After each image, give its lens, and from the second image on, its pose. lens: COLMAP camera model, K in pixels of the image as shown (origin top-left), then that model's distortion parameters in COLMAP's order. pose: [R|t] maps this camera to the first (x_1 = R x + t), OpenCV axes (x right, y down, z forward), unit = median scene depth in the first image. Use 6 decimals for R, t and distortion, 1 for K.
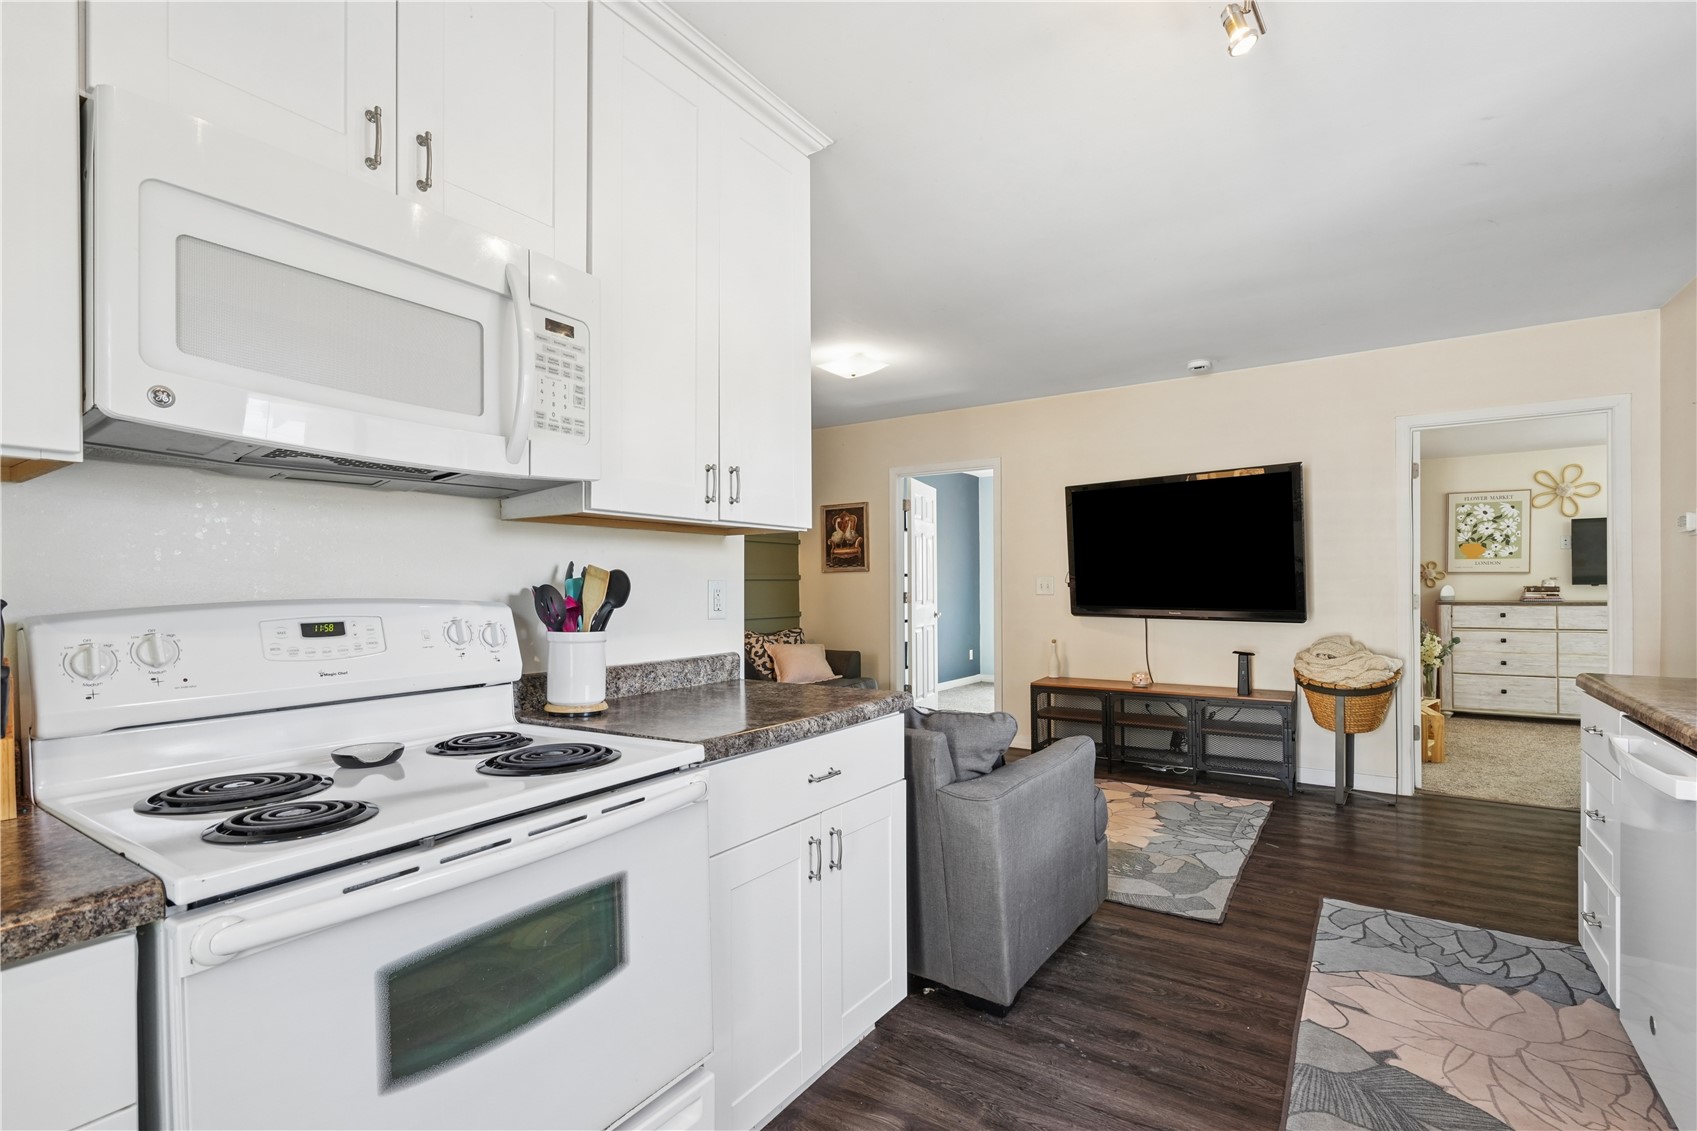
lens RADIAL K [[782.9, 0, 806.4], [0, 782.9, 603.9], [0, 0, 1]] dist [-0.014957, 0.003411]
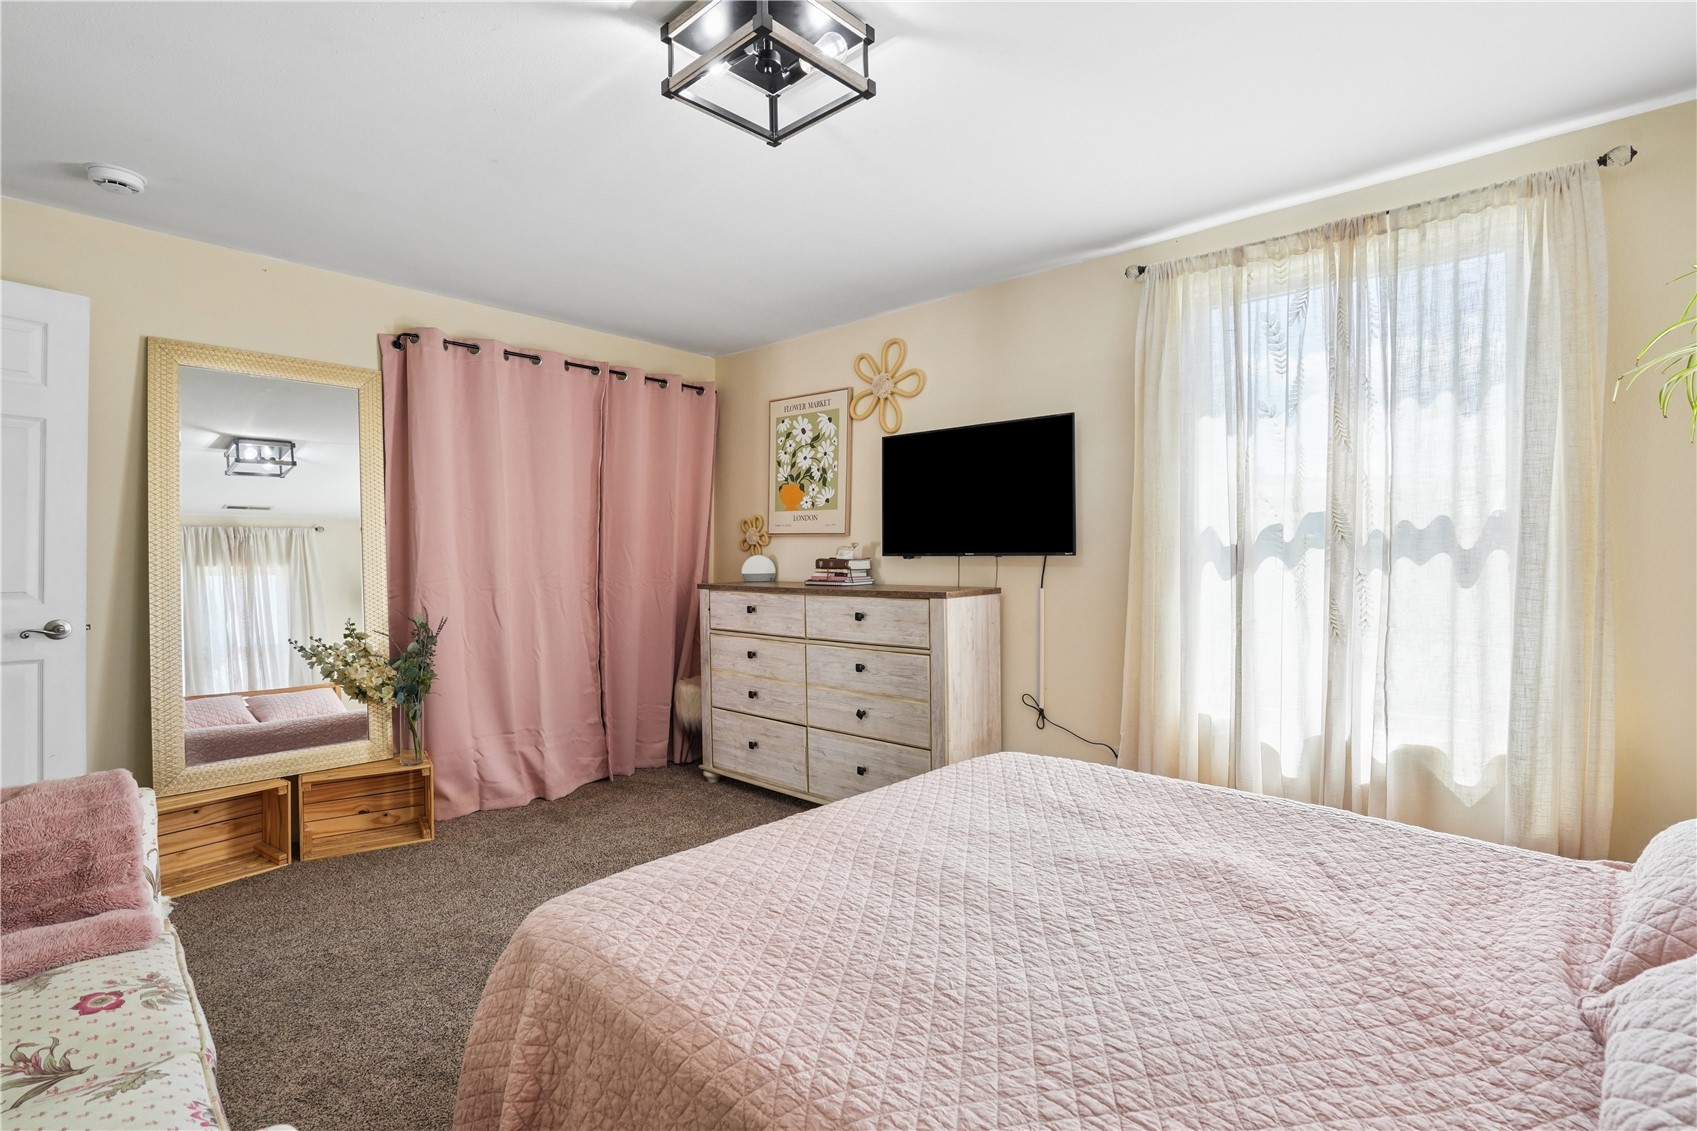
lens RADIAL K [[782.9, 0, 846.2], [0, 782.9, 566.9], [0, 0, 1]] dist [-0.014957, 0.003411]
pose [[0.993397, 0.010340, -0.114261, 0.982106], [-0.011251, 0.999910, -0.007329, -0.011984], [0.114175, 0.008566, 0.993424, 0.423834]]
